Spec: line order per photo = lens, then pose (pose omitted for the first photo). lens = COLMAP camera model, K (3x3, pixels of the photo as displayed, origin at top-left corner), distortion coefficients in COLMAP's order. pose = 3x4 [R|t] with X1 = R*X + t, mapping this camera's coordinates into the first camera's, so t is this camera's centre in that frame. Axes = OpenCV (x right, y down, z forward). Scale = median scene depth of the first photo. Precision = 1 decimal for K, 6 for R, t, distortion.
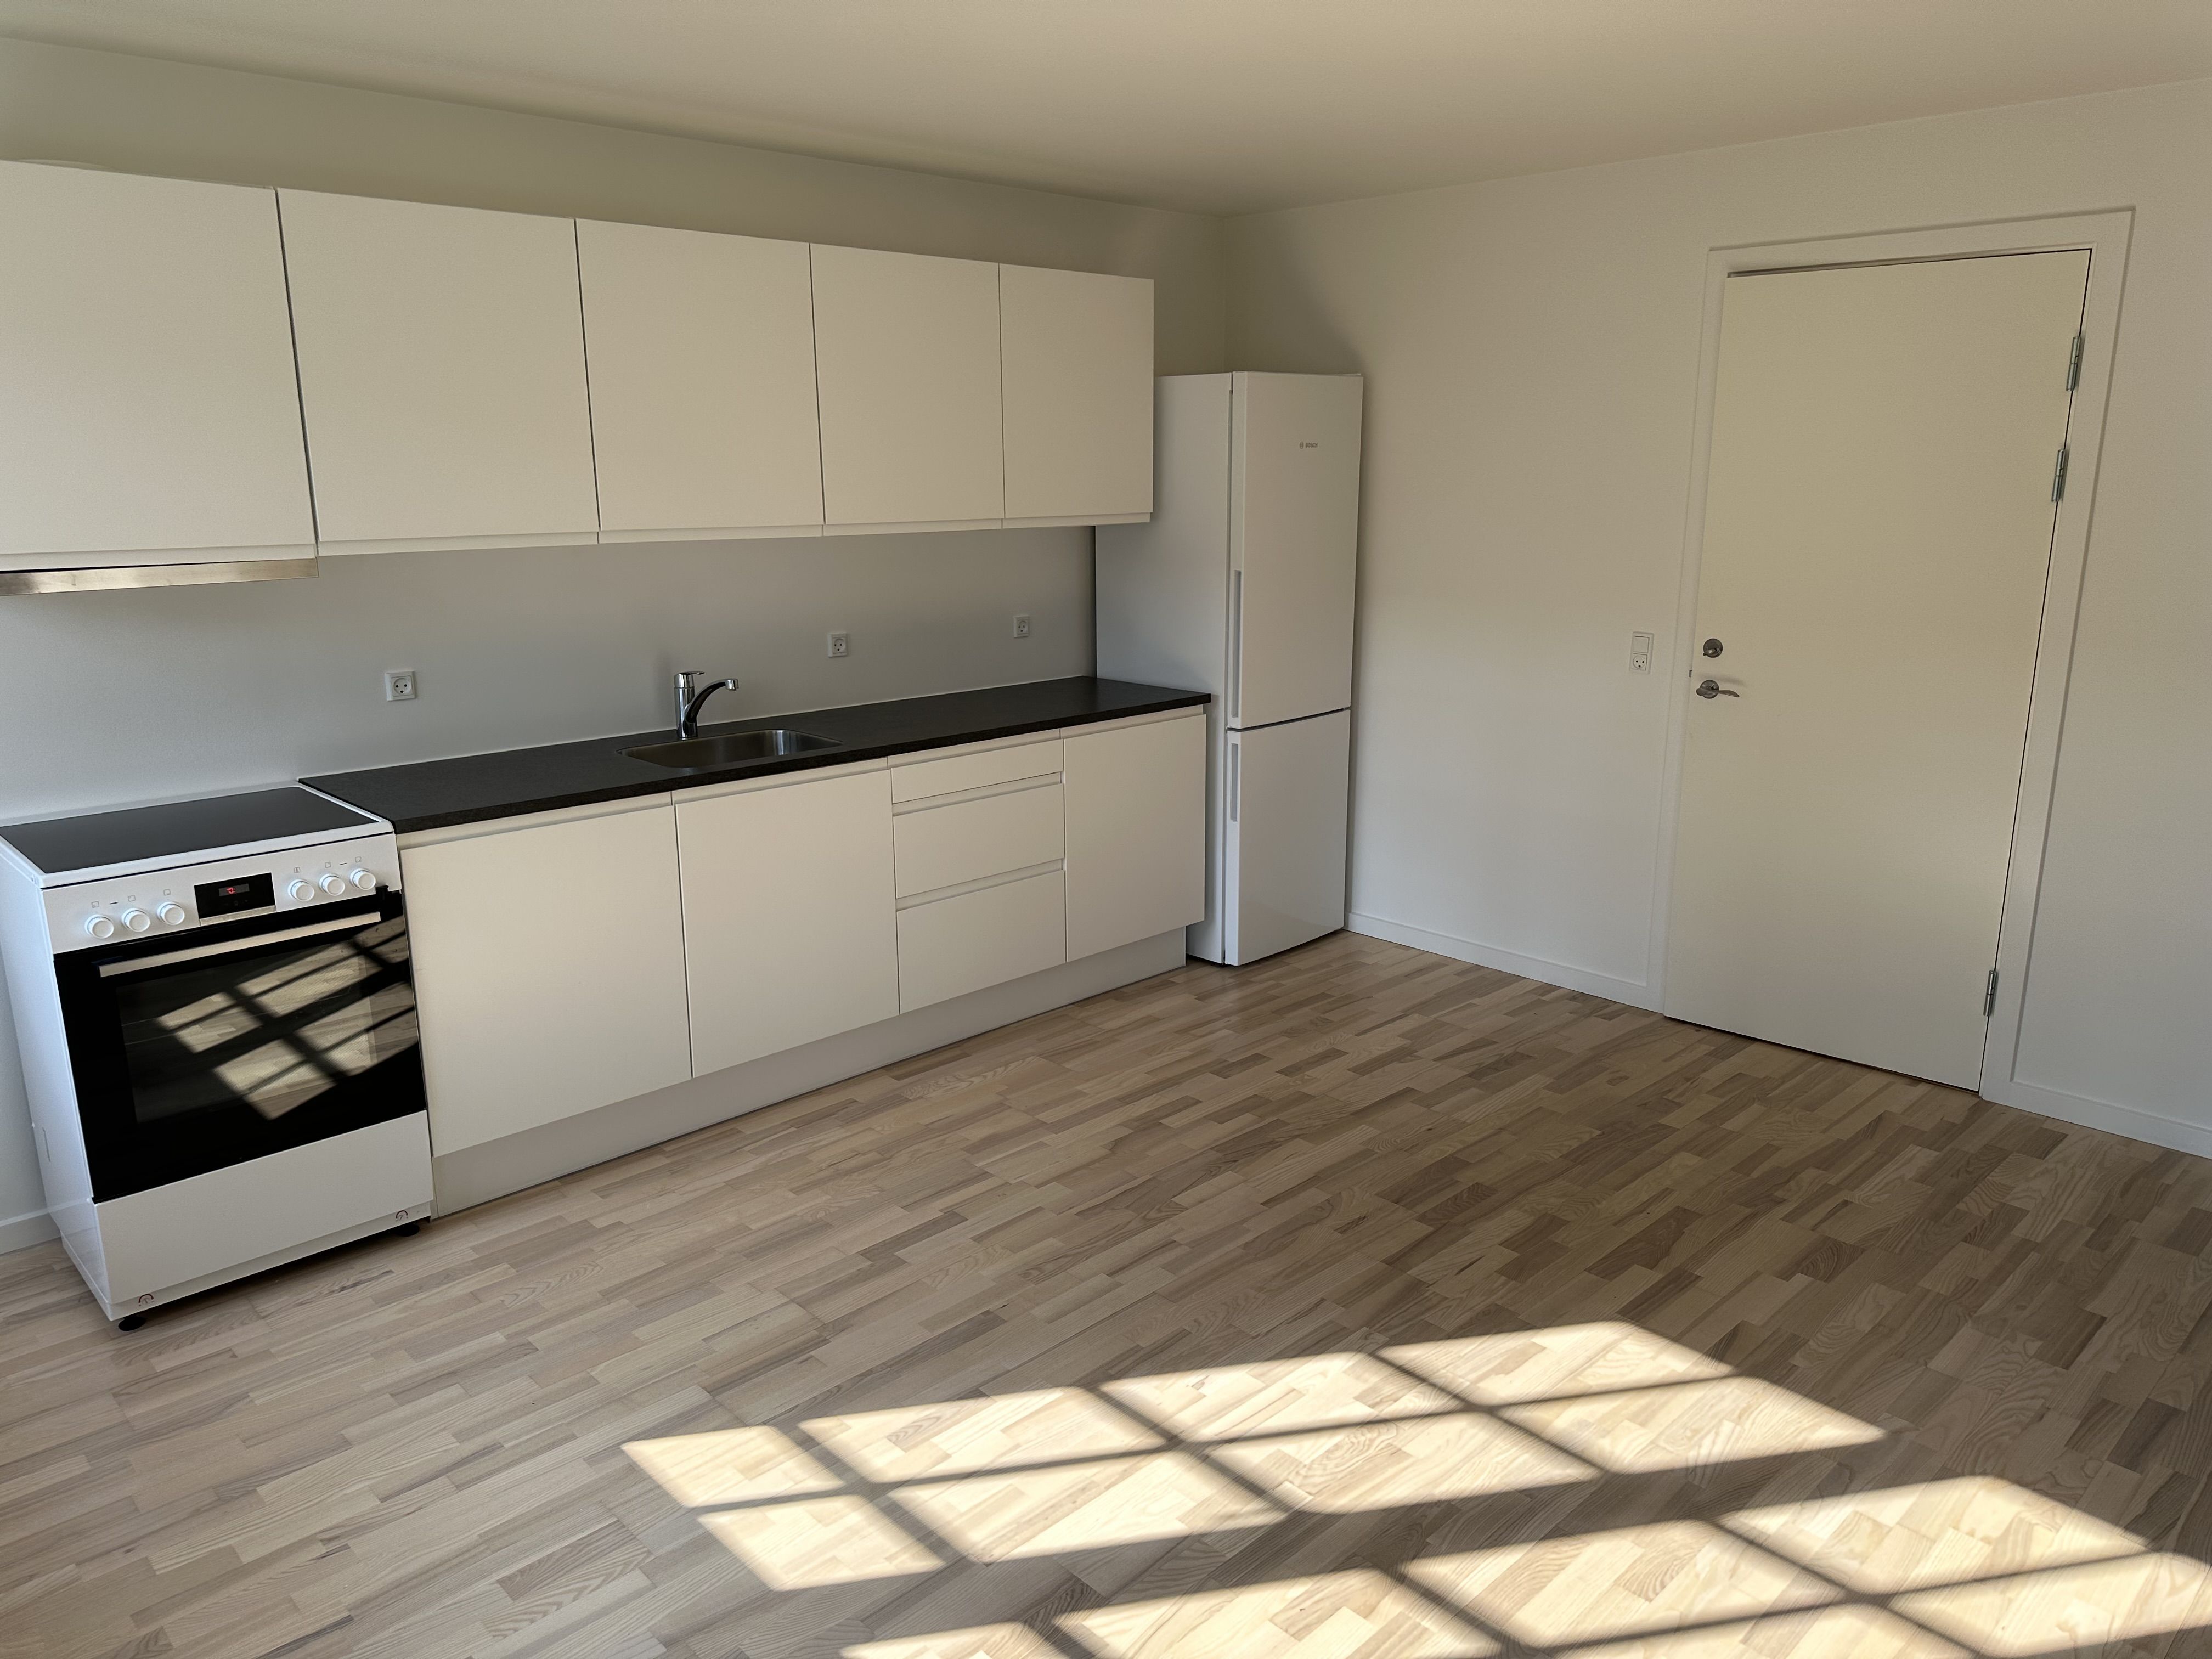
lens RADIAL K [[1556.2, 0, 1106.0], [0, 1556.2, 829.5], [0, 0, 1]] dist [0.123177, -0.129279]
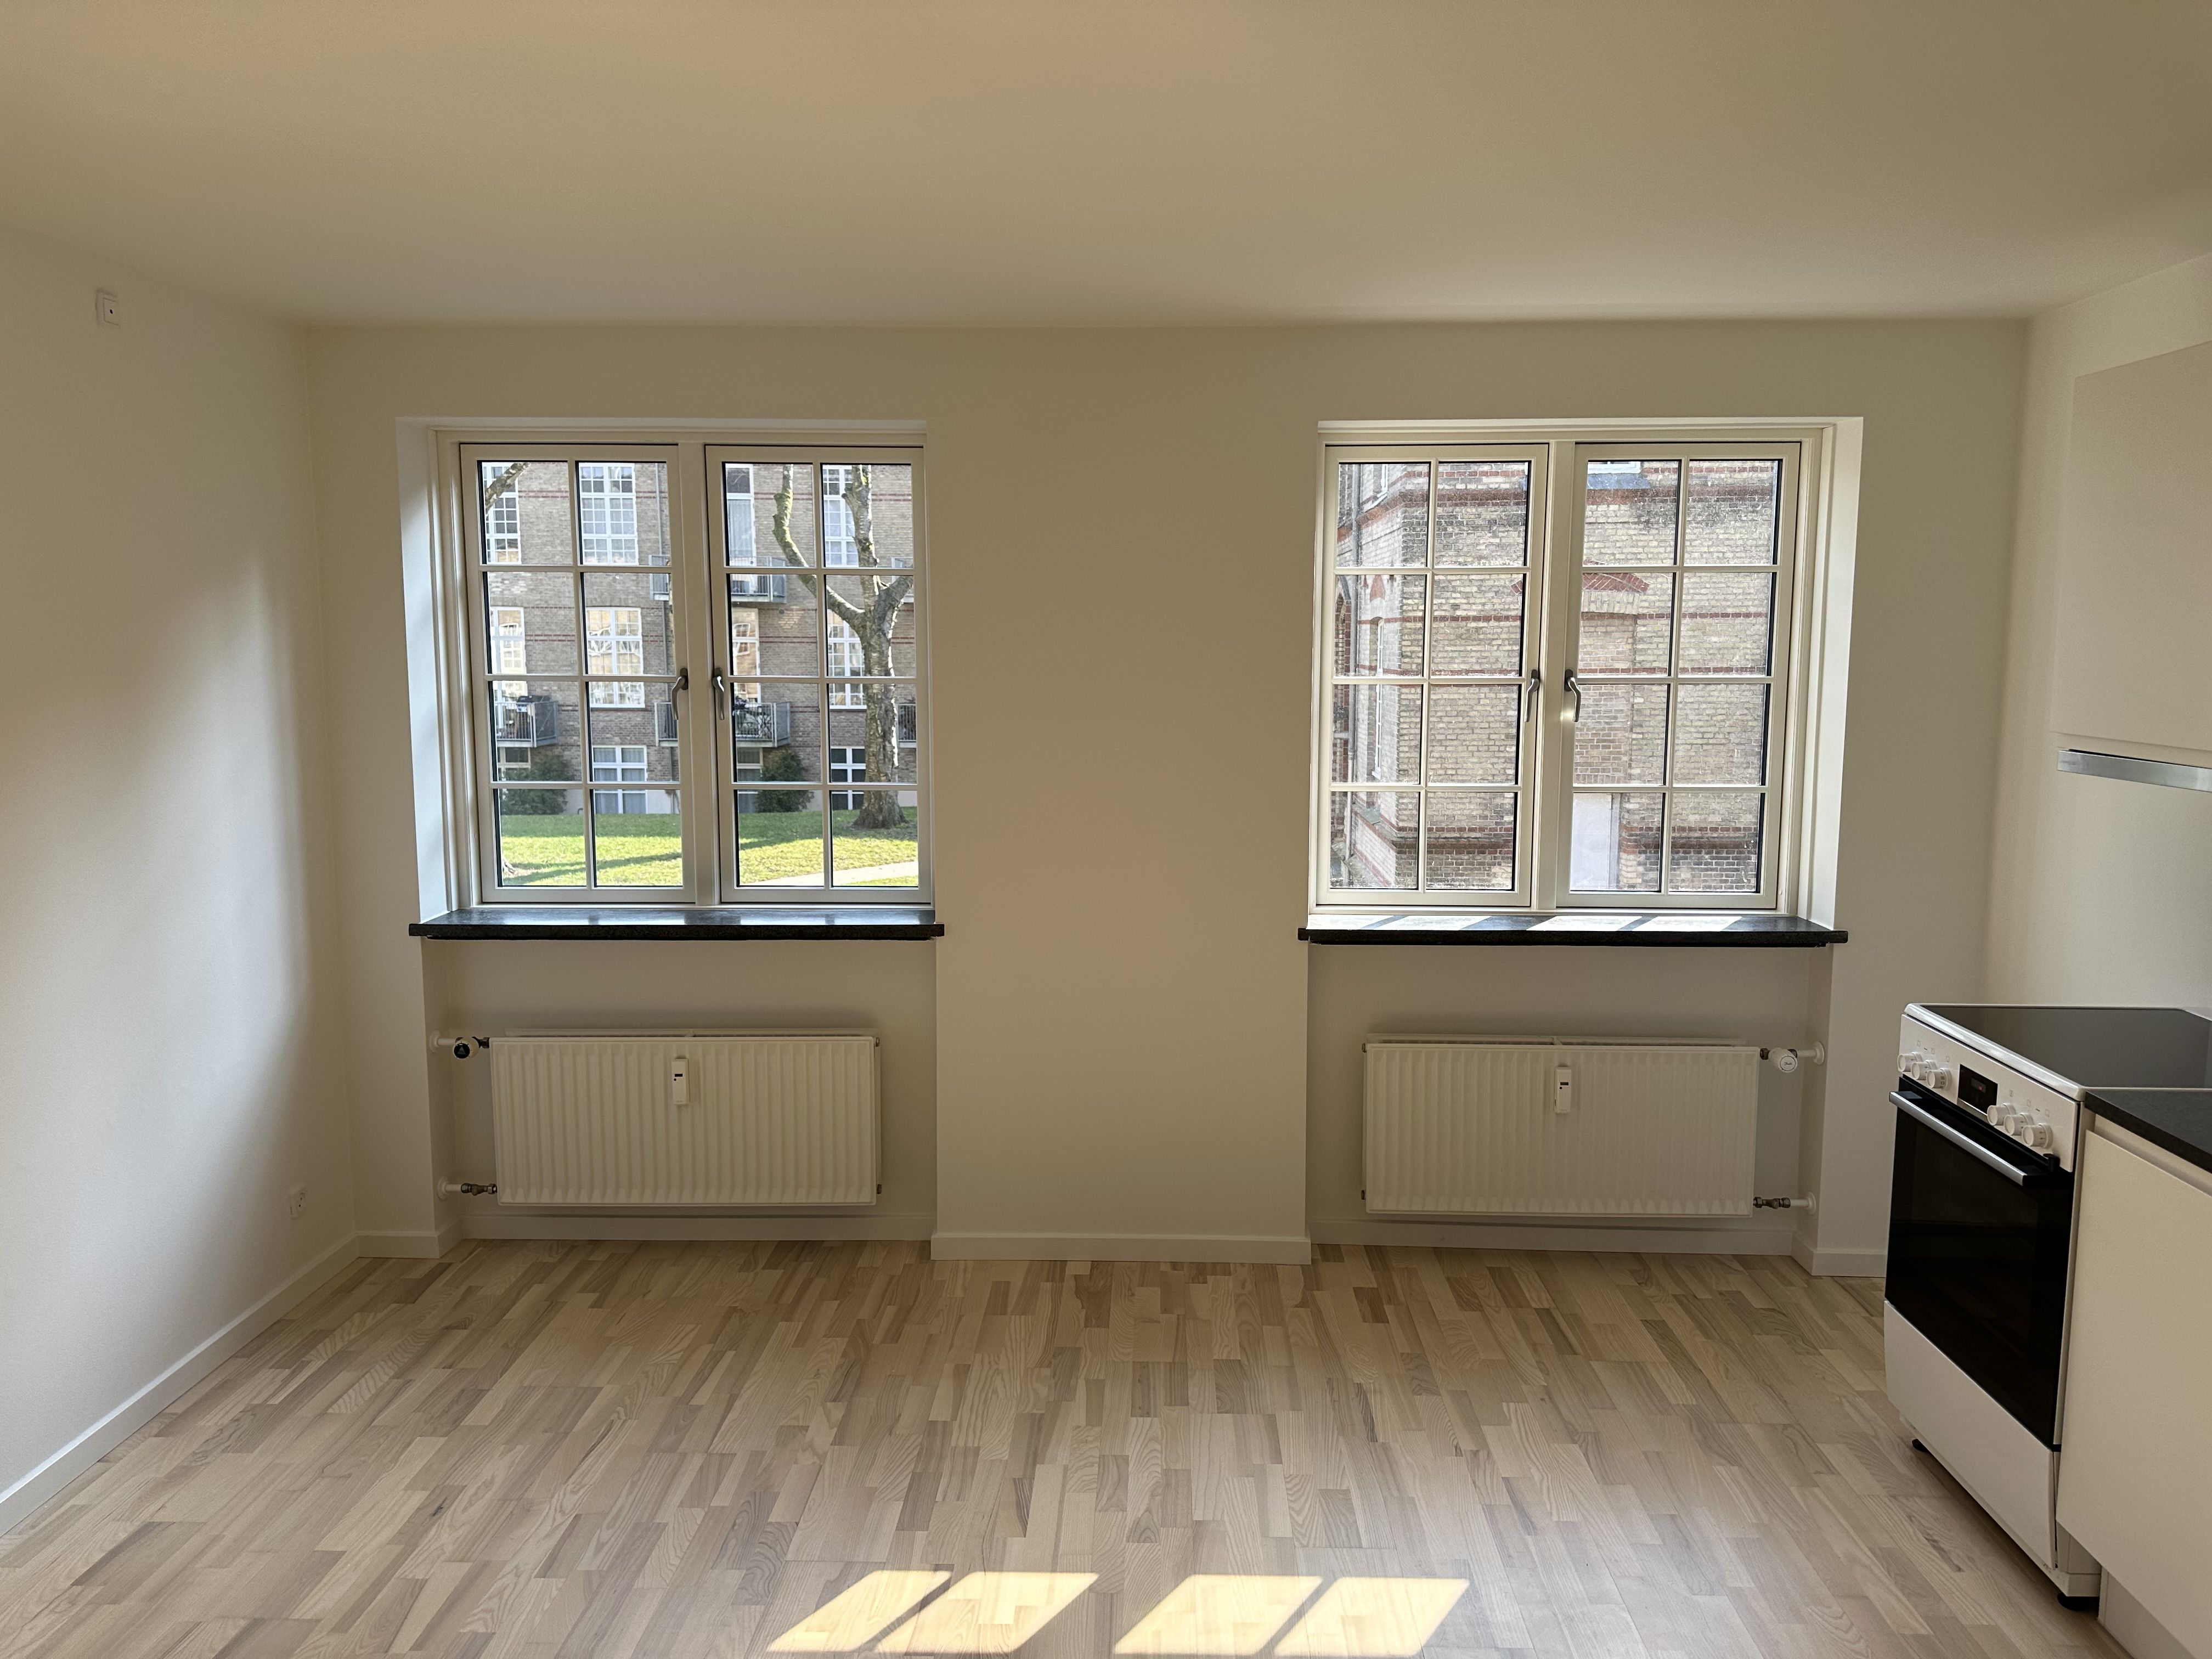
lens RADIAL K [[1549.5, 0, 1113.1], [0, 1549.5, 808.4], [0, 0, 1]] dist [0.120667, -0.183102]
pose [[-0.712392, 0.077914, -0.697443, 0.500970], [-0.169573, 0.945258, 0.278807, -0.311149], [0.680986, 0.316887, -0.660182, 1.276052]]
